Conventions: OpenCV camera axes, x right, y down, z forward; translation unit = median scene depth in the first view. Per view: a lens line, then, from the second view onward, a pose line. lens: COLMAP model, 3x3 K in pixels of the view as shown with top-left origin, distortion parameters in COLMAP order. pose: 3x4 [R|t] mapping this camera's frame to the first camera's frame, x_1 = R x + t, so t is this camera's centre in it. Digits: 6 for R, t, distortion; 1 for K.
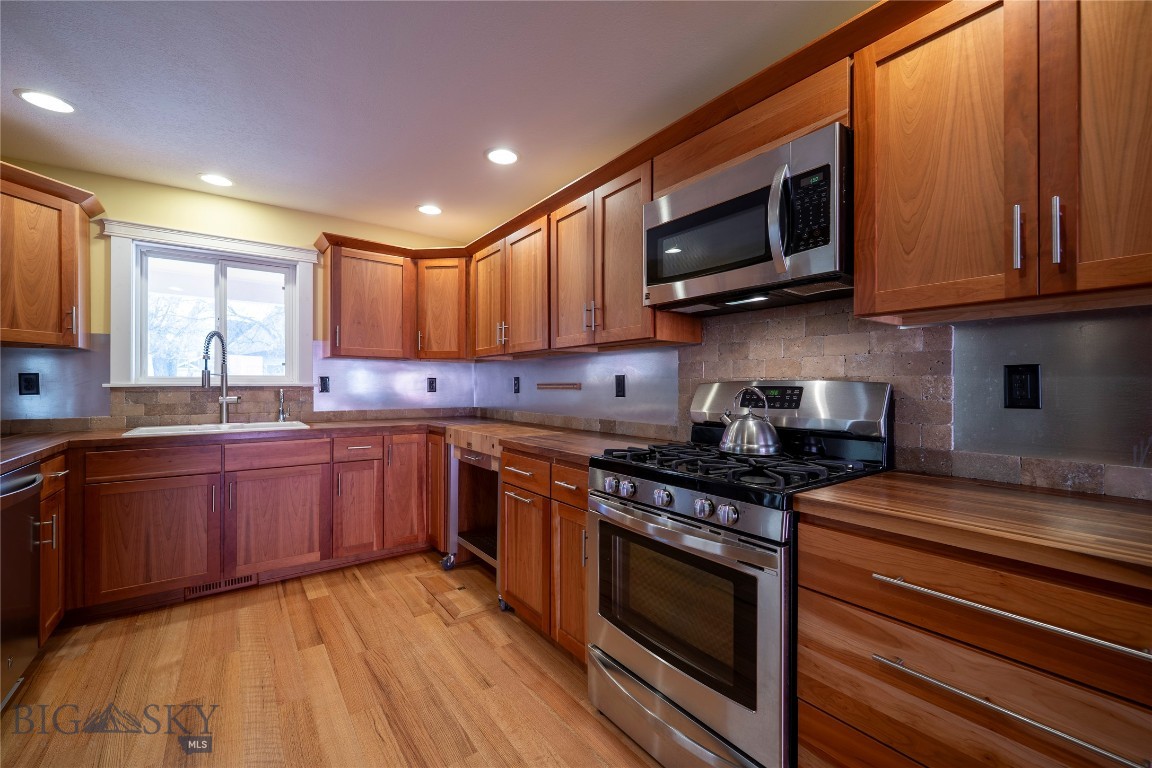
lens RADIAL K [[474.6, 0, 571.3], [0, 474.6, 386.1], [0, 0, 1]] dist [-0.002362, -0.000635]
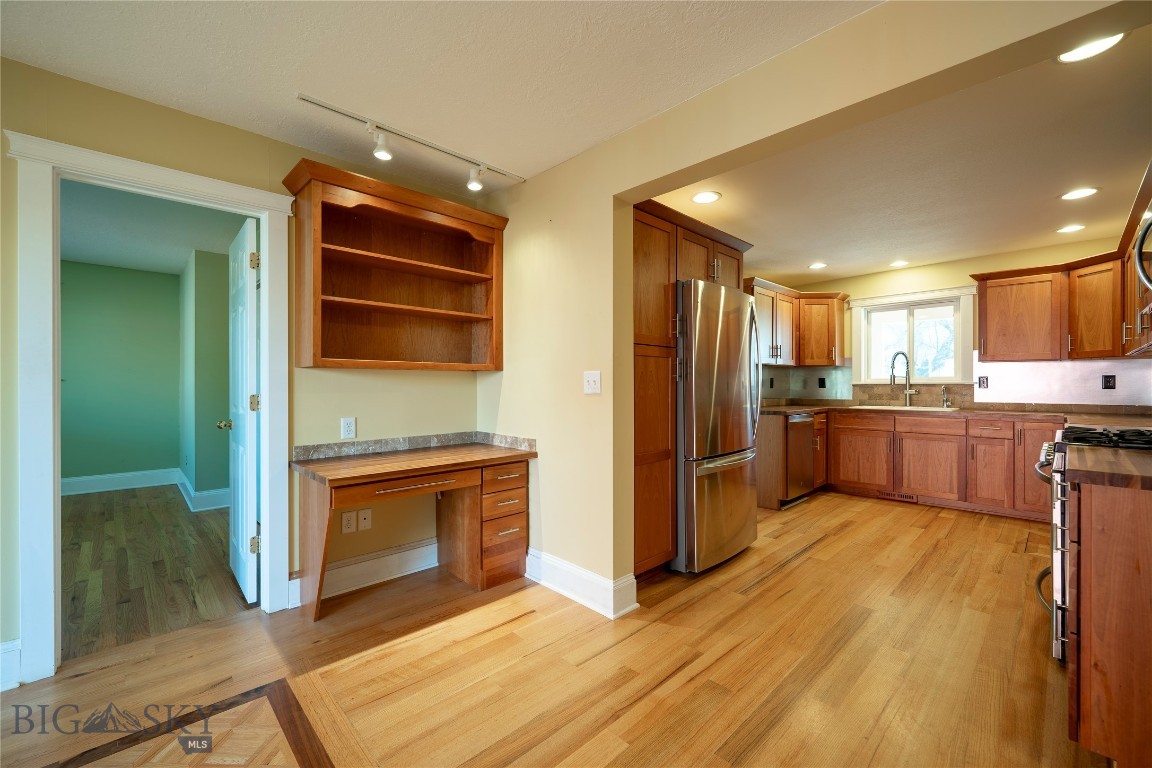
lens RADIAL K [[474.6, 0, 566.4], [0, 474.6, 383.2], [0, 0, 1]] dist [-0.002362, -0.000635]
pose [[0.126840, -0.004841, -0.991911, 0.855529], [0.003465, 0.999984, -0.004437, 0.000776], [0.991917, -0.002875, 0.126854, -0.441596]]
